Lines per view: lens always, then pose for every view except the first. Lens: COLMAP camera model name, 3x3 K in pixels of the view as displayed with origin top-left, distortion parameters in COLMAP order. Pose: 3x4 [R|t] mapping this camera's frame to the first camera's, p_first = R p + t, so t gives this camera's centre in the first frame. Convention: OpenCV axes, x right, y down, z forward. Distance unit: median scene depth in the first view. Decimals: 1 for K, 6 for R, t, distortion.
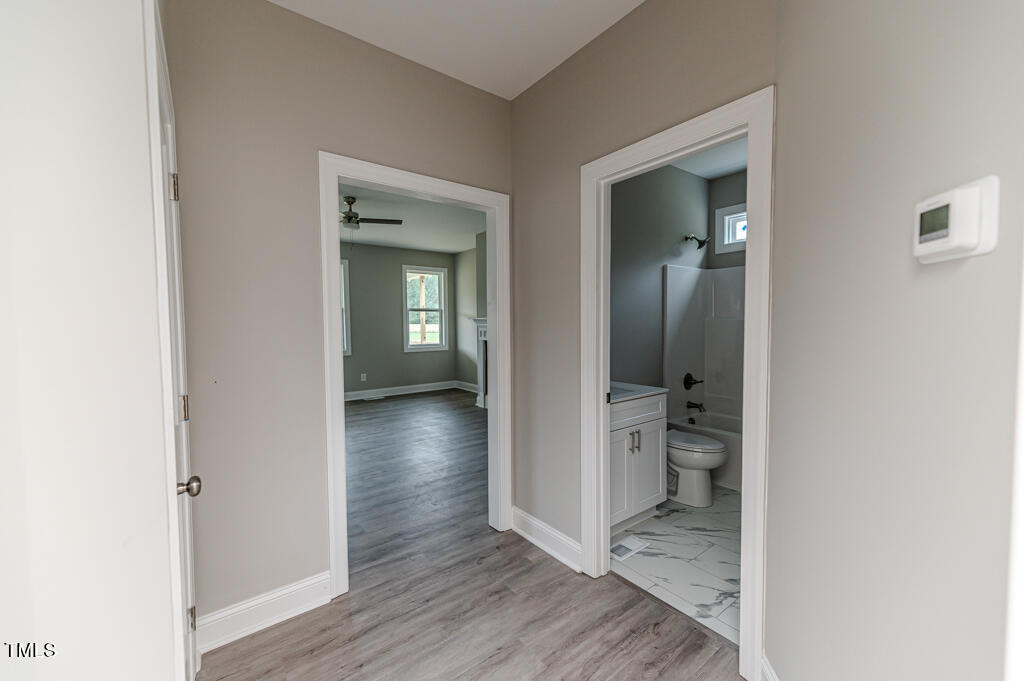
lens RADIAL K [[405.9, 0, 512.0], [0, 405.9, 340.5], [0, 0, 1]] dist [0.008995, -0.000560]
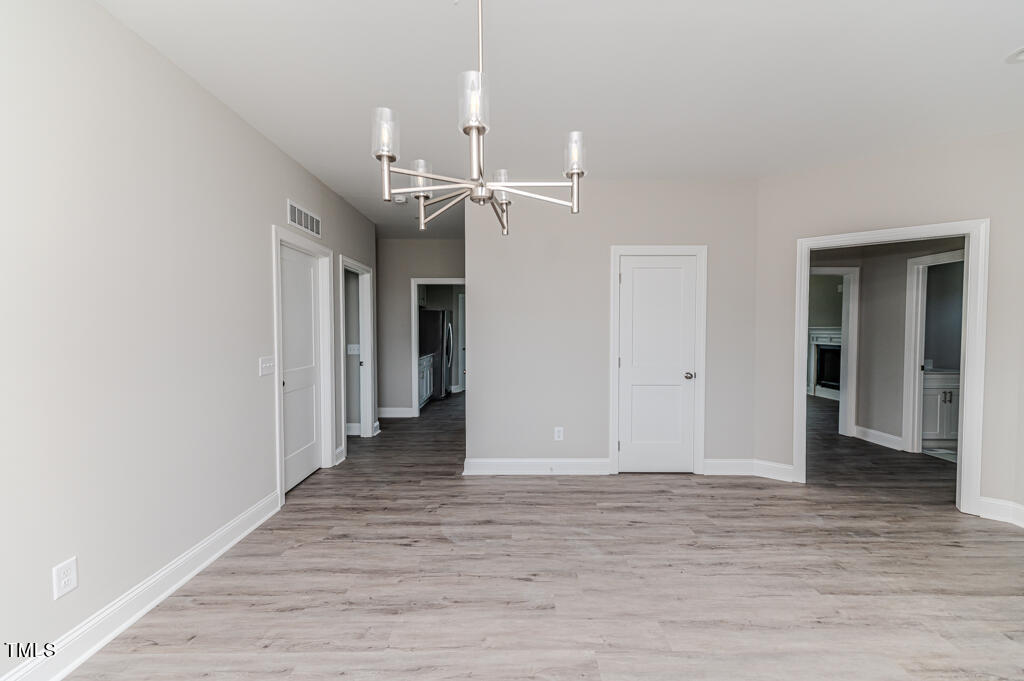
lens RADIAL K [[405.9, 0, 512.0], [0, 405.9, 340.5], [0, 0, 1]] dist [0.008995, -0.000560]
pose [[0.799199, 0.024933, -0.600549, -0.156298], [-0.034035, 0.999413, -0.003800, 0.067540], [0.600102, 0.023476, 0.799579, -1.623637]]
